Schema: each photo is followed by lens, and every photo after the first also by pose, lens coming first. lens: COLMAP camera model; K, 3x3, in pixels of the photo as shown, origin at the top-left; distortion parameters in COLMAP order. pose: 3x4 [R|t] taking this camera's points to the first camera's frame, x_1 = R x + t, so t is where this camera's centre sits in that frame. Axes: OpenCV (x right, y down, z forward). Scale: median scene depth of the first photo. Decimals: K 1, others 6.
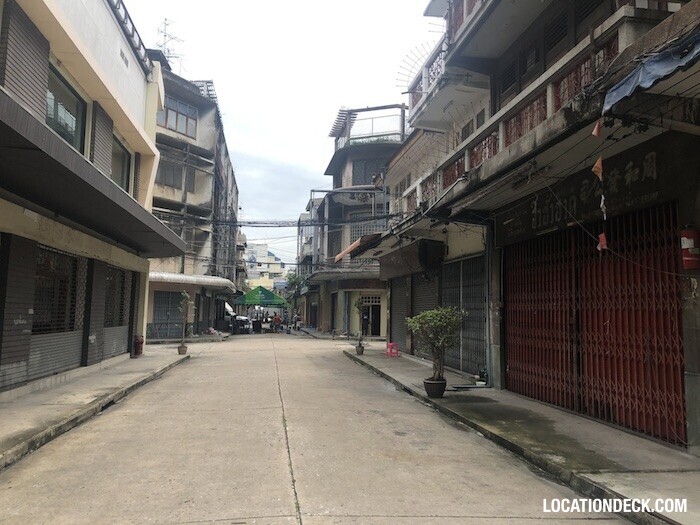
lens RADIAL K [[571.0, 0, 393.0], [0, 571.0, 291.8], [0, 0, 1]] dist [0.000111, -0.001483]
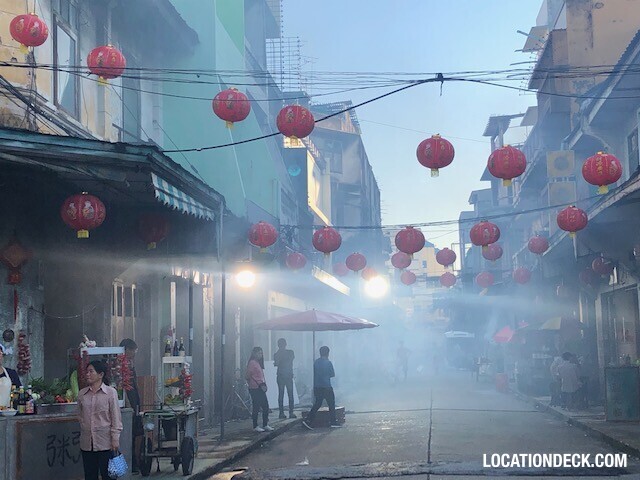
lens RADIAL K [[1088.1, 0, 320.0], [0, 1088.1, 240.0], [0, 0, 1]] dist [0.042358, -0.062301]
pose [[0.949542, -0.070651, -0.305579, 0.176105], [0.053371, 0.996486, -0.064549, -0.029068], [0.309066, 0.044983, 0.949976, -0.760041]]
